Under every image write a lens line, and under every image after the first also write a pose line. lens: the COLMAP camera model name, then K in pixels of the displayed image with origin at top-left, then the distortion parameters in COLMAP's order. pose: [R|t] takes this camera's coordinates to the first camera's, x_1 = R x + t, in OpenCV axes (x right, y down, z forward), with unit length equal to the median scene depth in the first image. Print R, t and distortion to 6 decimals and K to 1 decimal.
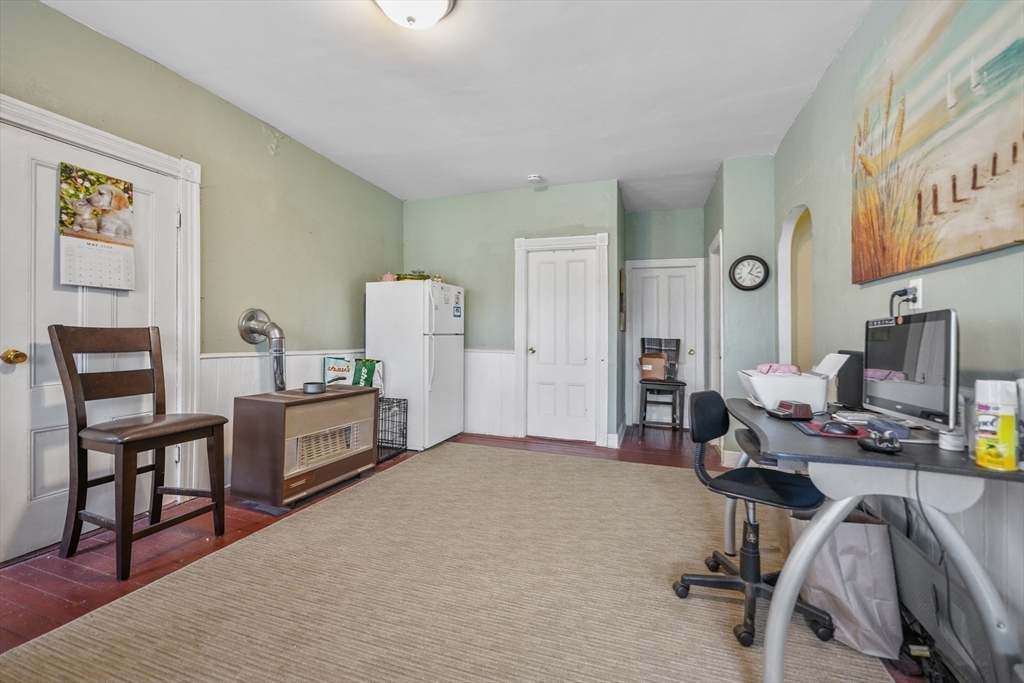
lens RADIAL K [[419.3, 0, 513.3], [0, 419.3, 337.7], [0, 0, 1]] dist [-0.000801, -0.000037]
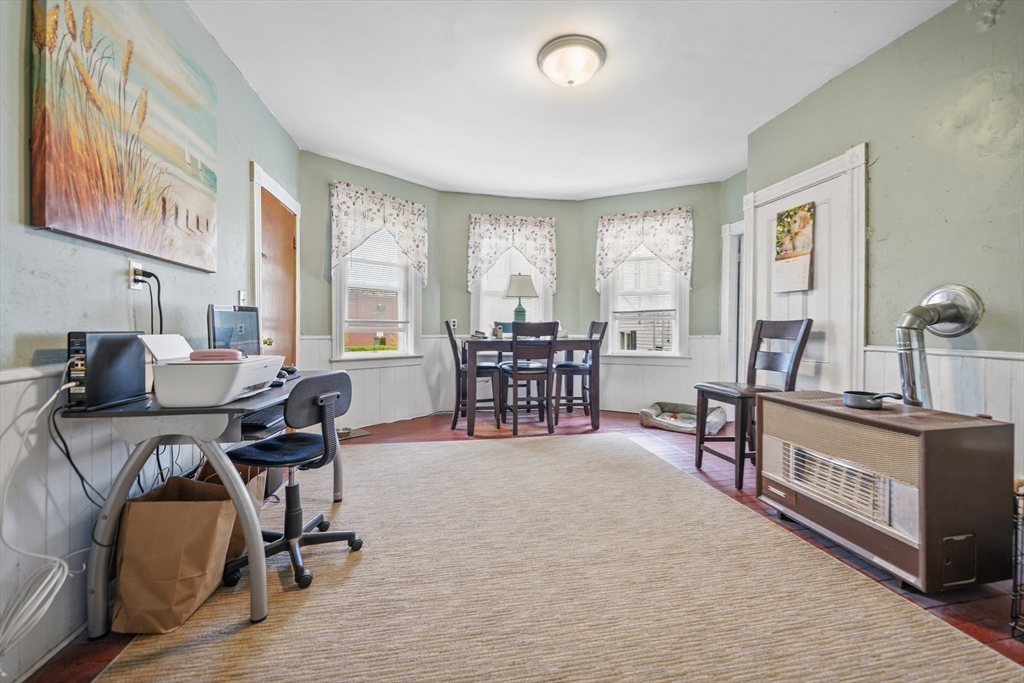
lens RADIAL K [[419.3, 0, 516.9], [0, 419.3, 335.3], [0, 0, 1]] dist [-0.000801, -0.000037]
pose [[-0.868854, -0.002103, -0.495064, 0.472167], [-0.010572, 0.999842, 0.014307, 0.013477], [0.494955, 0.017664, -0.868739, 1.751521]]
